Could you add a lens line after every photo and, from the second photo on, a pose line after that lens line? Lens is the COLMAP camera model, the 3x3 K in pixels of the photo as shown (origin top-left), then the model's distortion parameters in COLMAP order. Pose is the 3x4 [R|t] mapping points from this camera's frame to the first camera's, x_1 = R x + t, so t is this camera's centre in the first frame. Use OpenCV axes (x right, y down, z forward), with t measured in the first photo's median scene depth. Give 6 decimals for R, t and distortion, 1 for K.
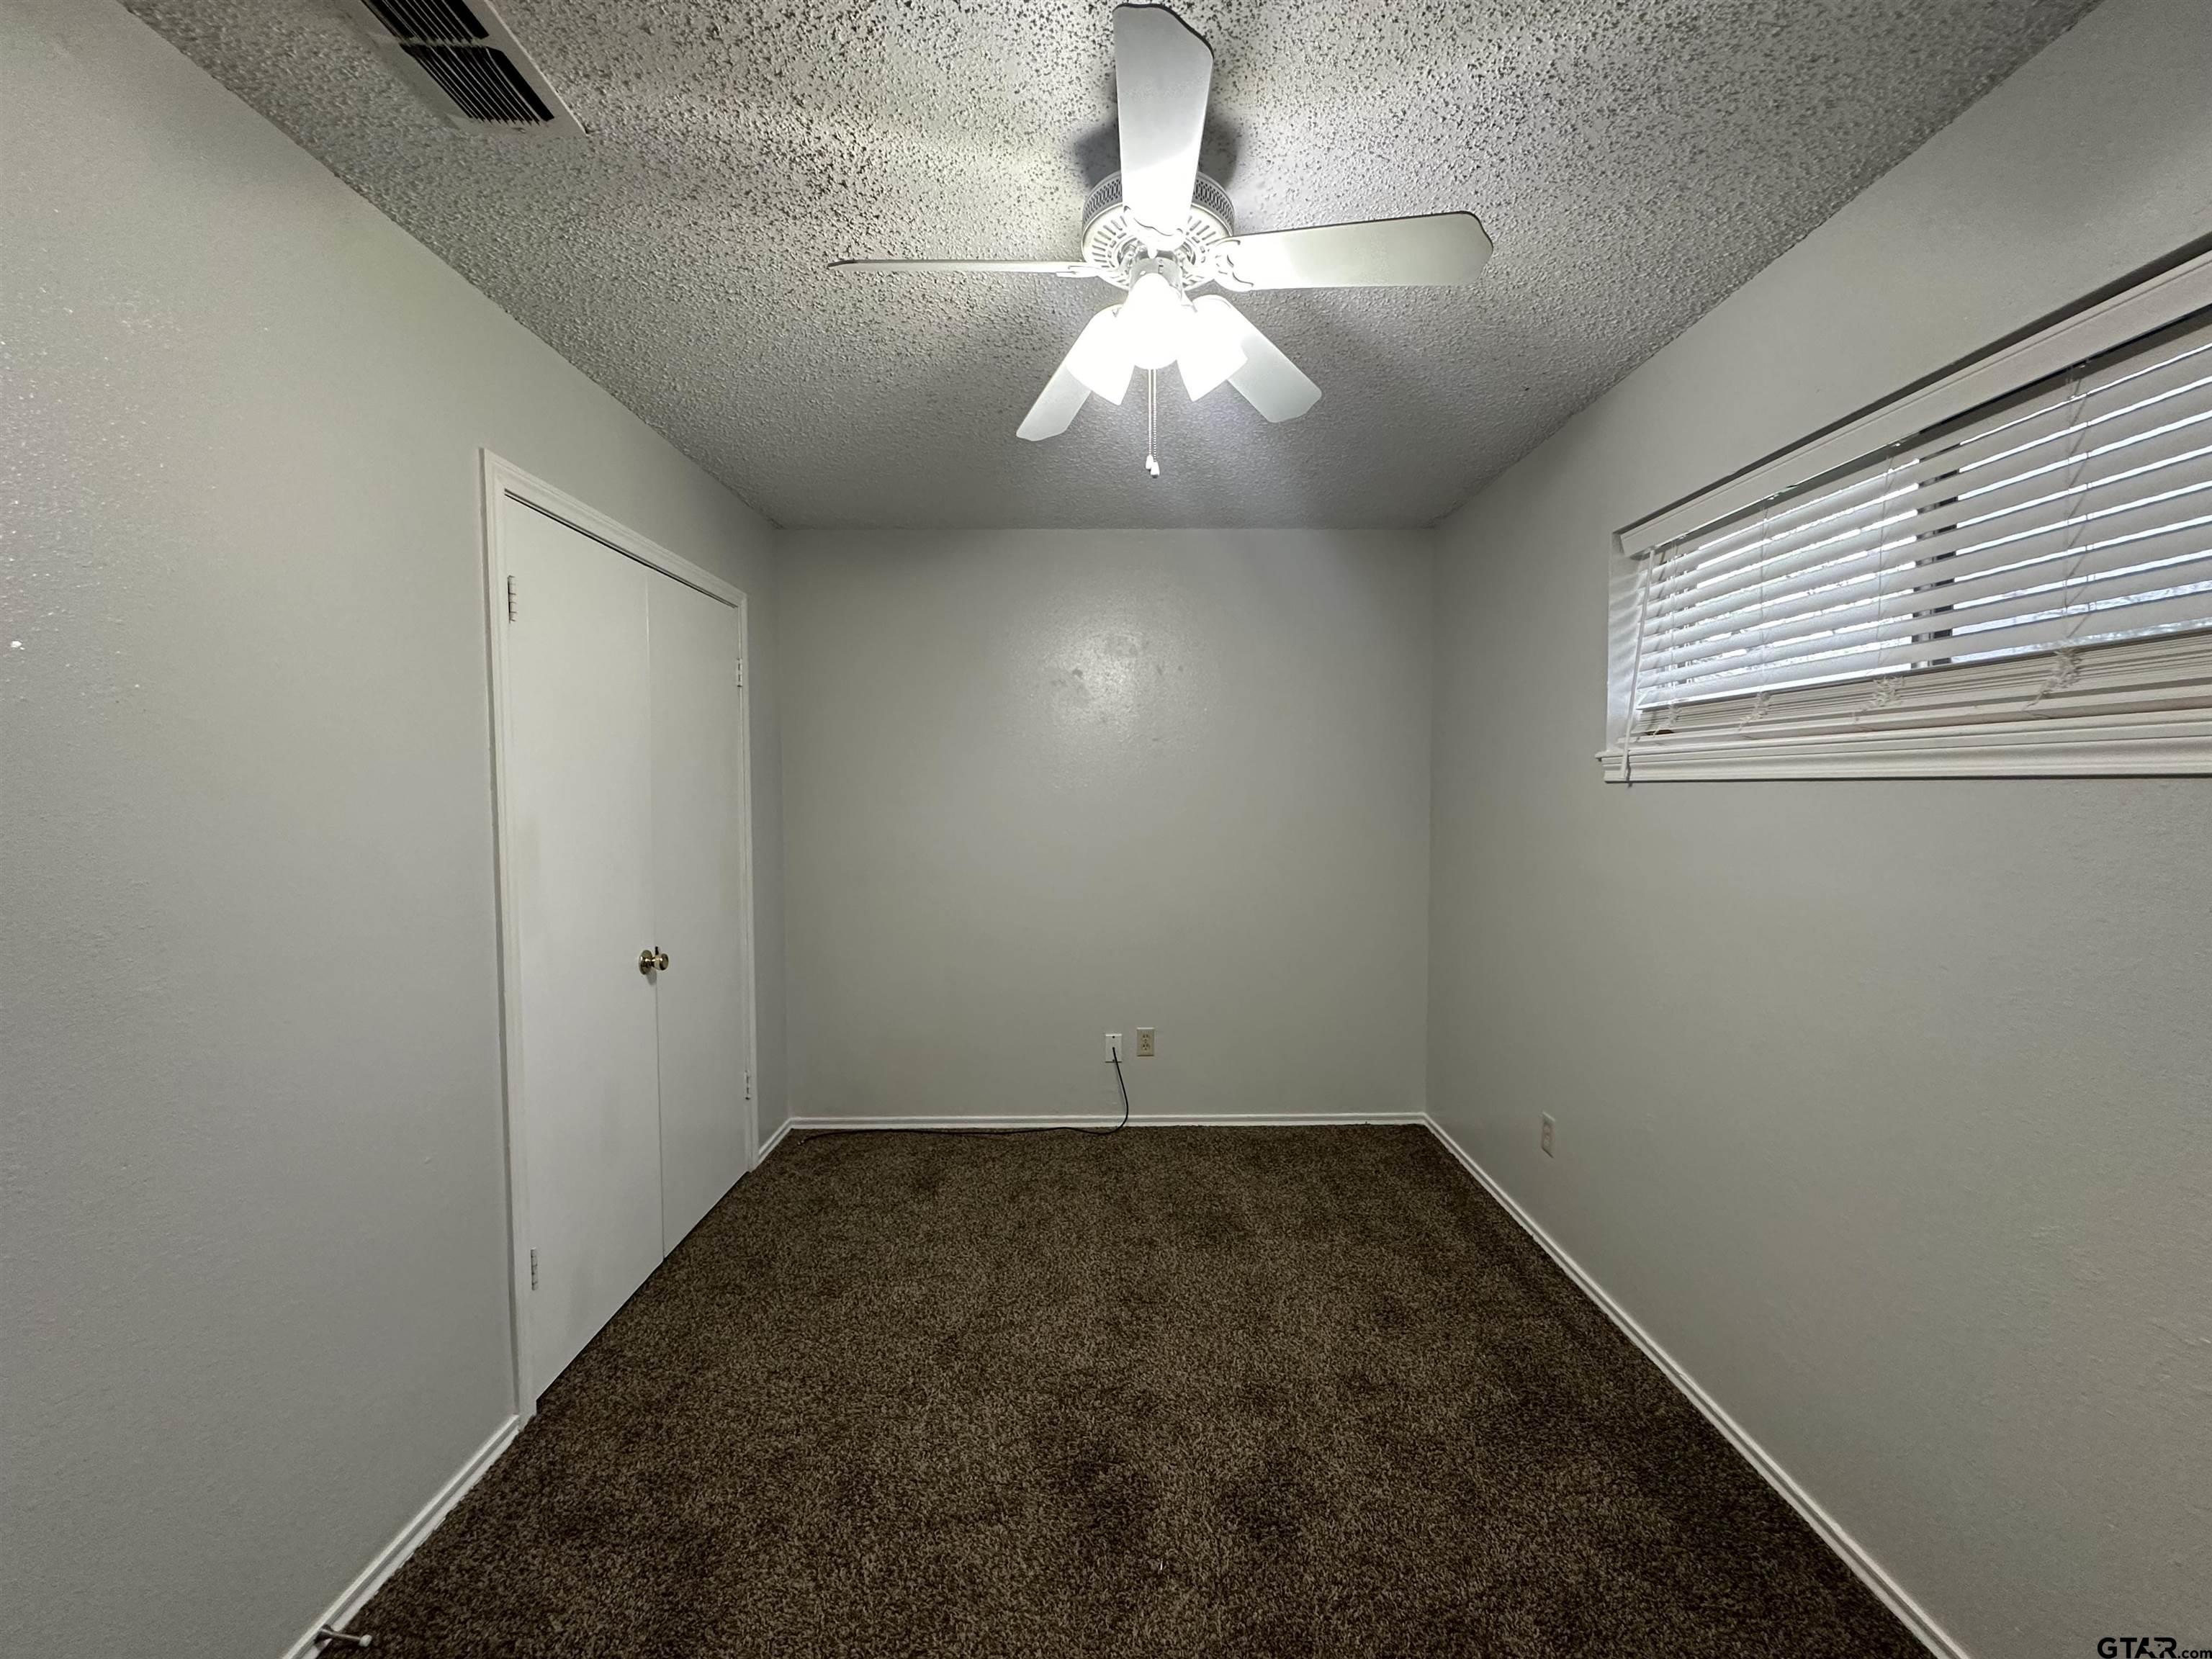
lens RADIAL K [[876.3, 0, 1106.0], [0, 876.3, 829.5], [0, 0, 1]] dist [-0.001030, -0.000231]
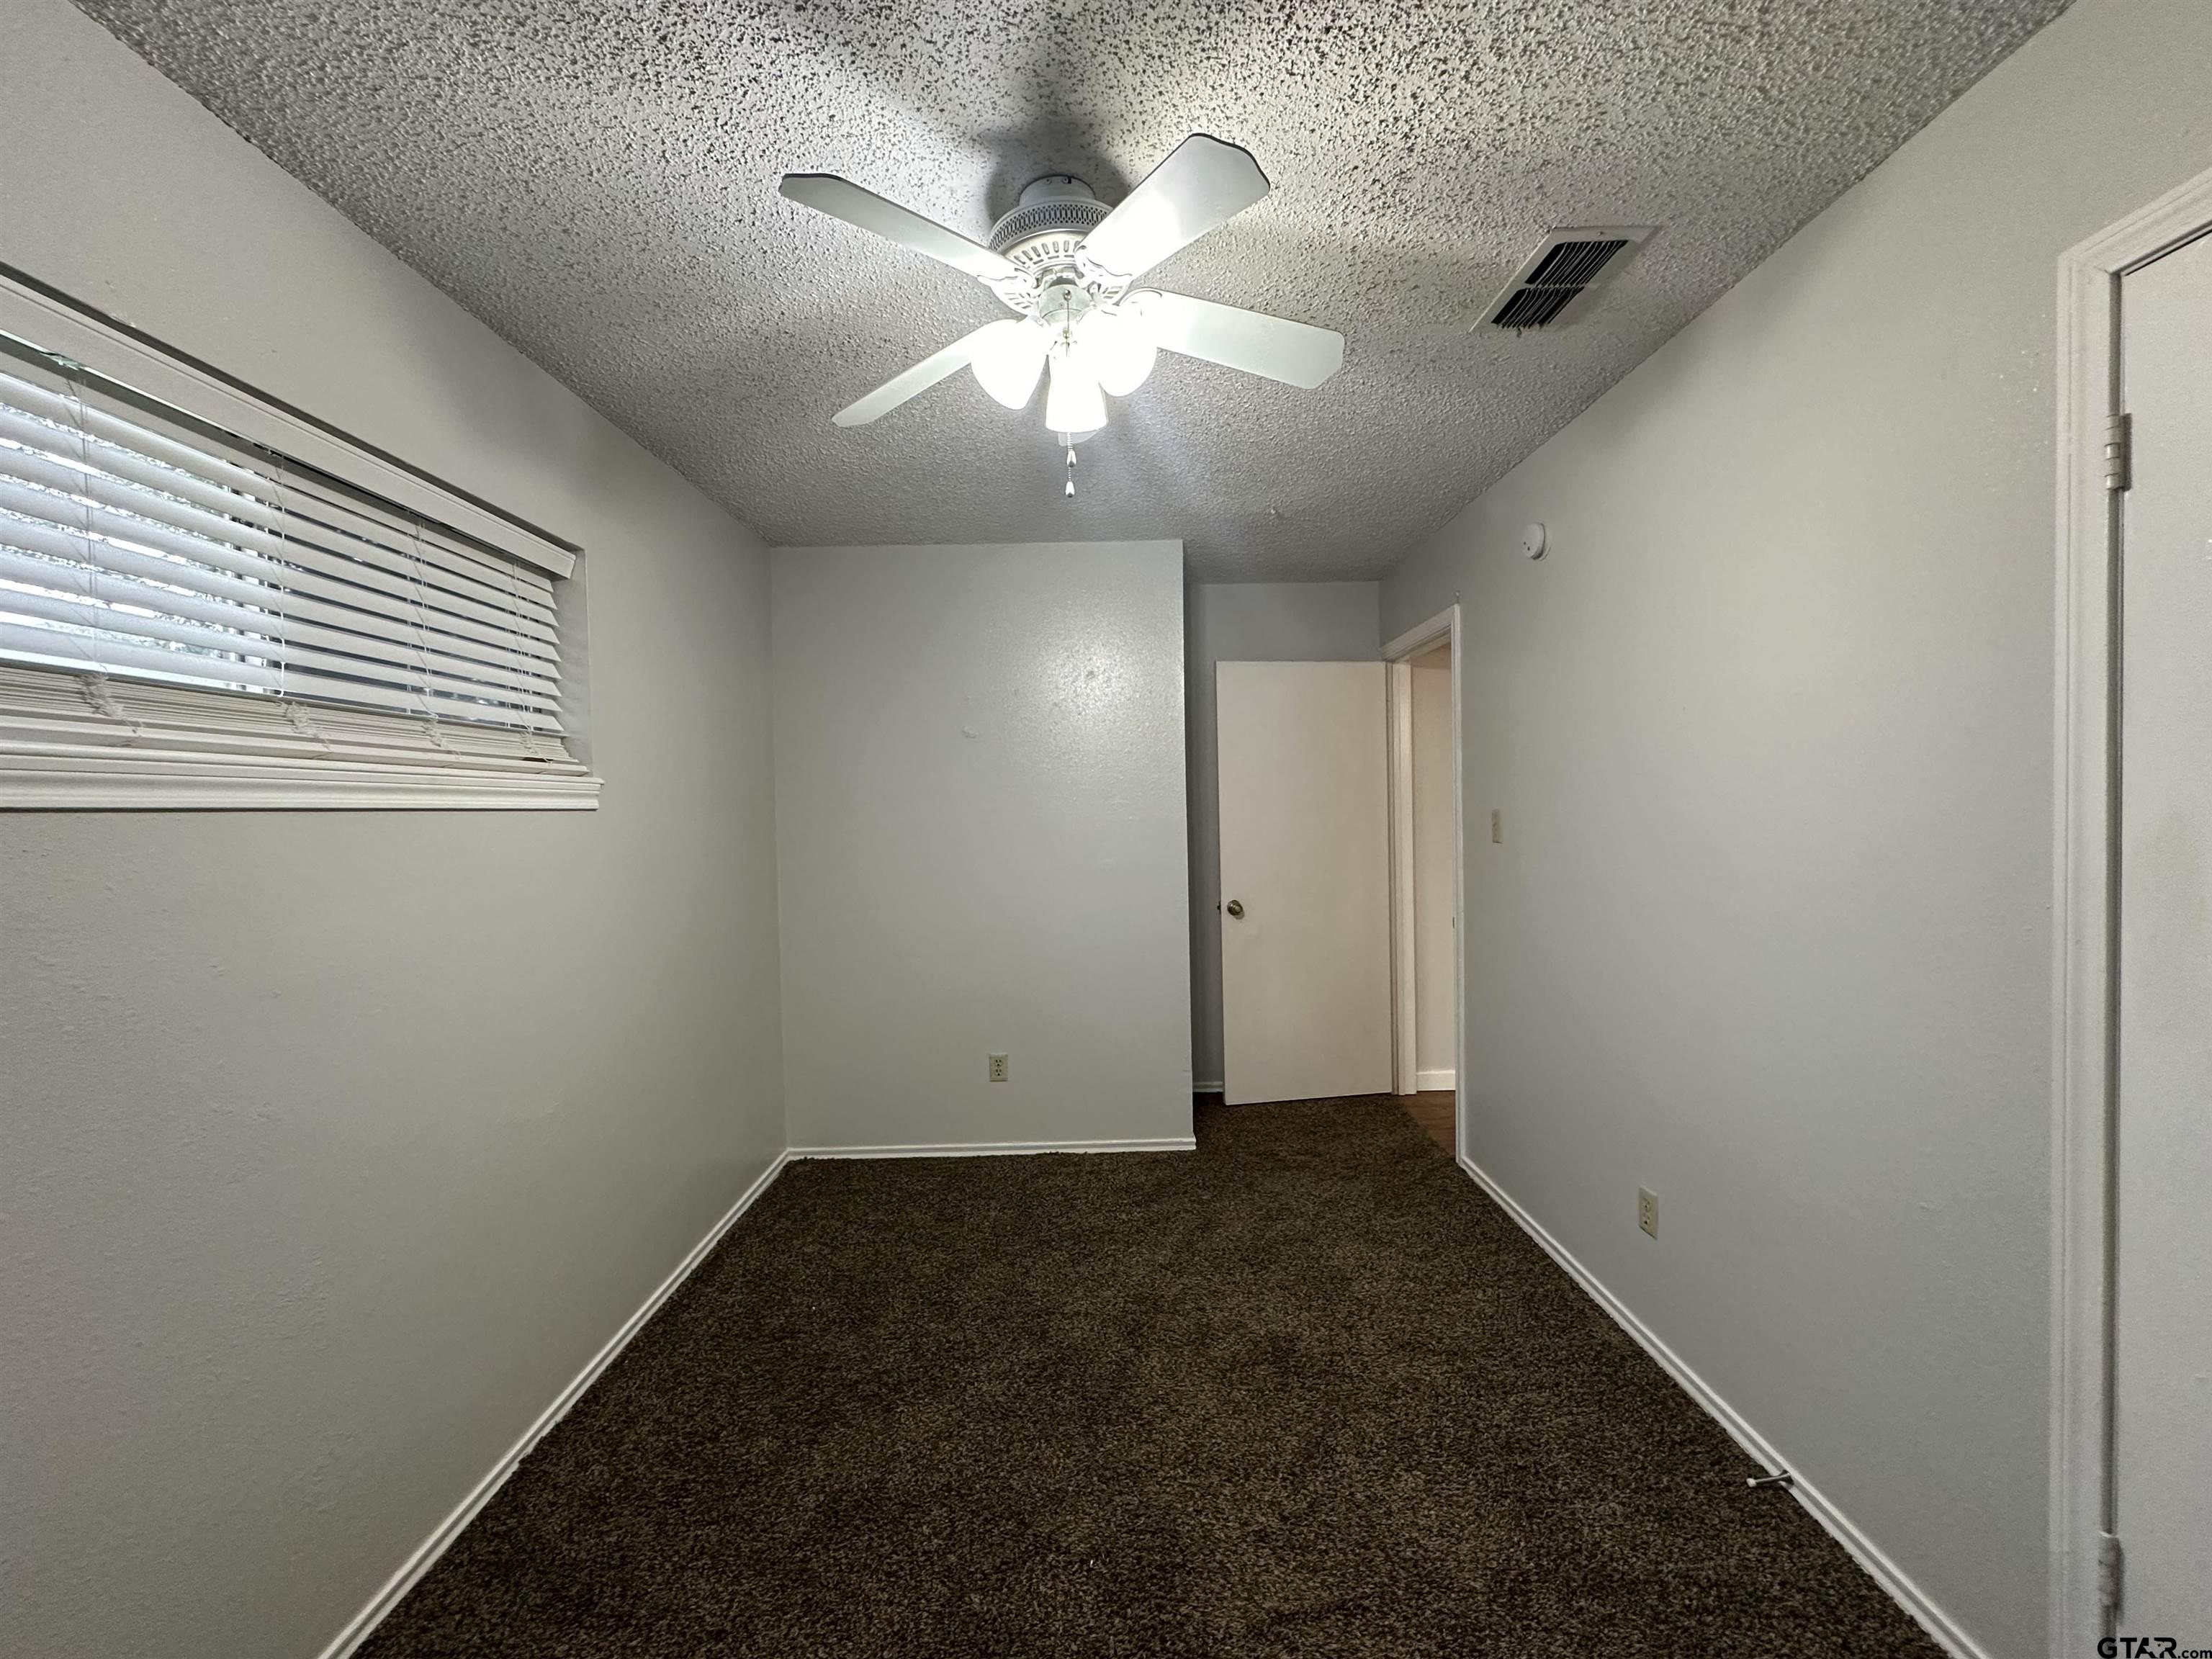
lens RADIAL K [[876.3, 0, 1106.0], [0, 876.3, 829.5], [0, 0, 1]] dist [-0.001030, -0.000231]
pose [[-0.999625, 0.027387, 0.000698, 0.020724], [0.027366, 0.997028, 0.072022, -0.074575], [0.001277, 0.072014, -0.997403, 1.796045]]
